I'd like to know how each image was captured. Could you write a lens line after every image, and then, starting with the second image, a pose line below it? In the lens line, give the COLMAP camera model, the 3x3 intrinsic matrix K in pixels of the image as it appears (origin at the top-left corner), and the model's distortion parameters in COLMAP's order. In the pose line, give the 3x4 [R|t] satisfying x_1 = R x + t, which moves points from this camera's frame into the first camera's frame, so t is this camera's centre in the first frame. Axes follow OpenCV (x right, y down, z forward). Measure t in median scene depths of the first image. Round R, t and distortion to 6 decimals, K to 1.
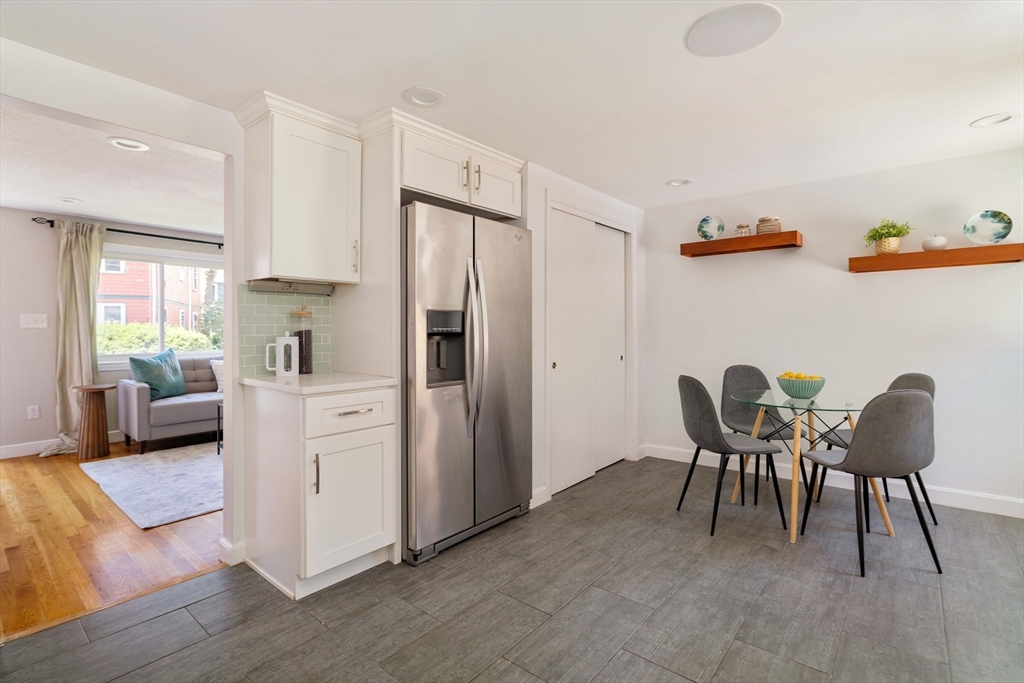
lens RADIAL K [[510.9, 0, 589.2], [0, 510.9, 341.4], [0, 0, 1]] dist [-0.010859, 0.001701]
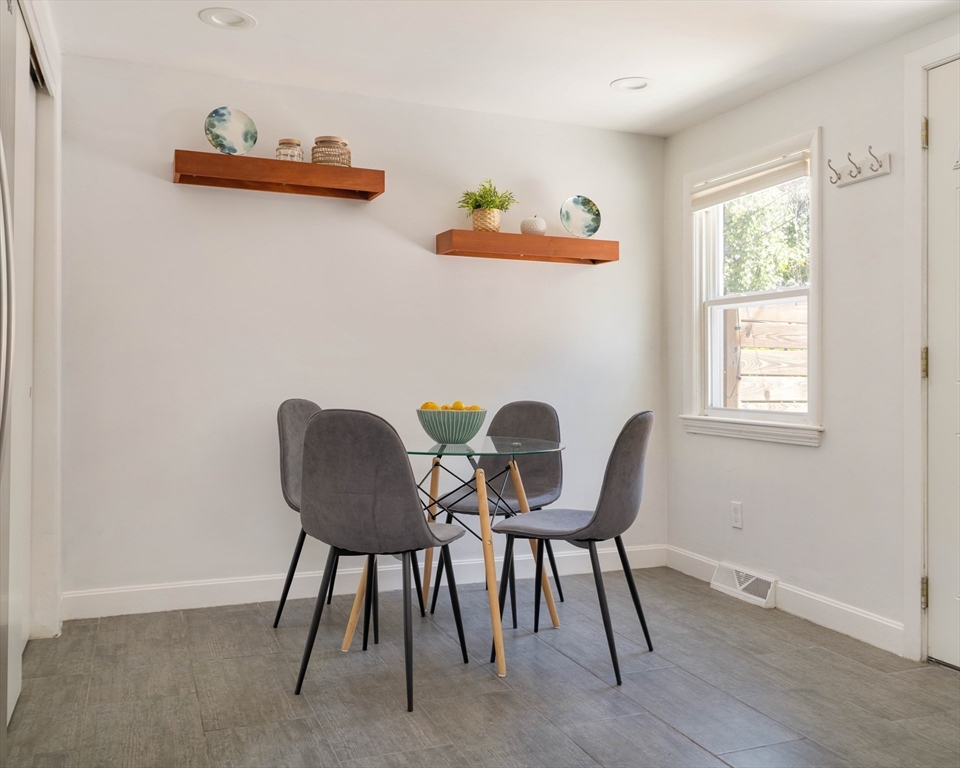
lens RADIAL K [[830.3, 0, 445.1], [0, 830.3, 388.9], [0, 0, 1]] dist [-0.007991, 0.003200]
pose [[0.529889, -0.000750, 0.848067, -0.434909], [0.017814, 0.999789, -0.010247, 0.056812], [-0.847880, 0.020538, 0.529790, 0.485063]]
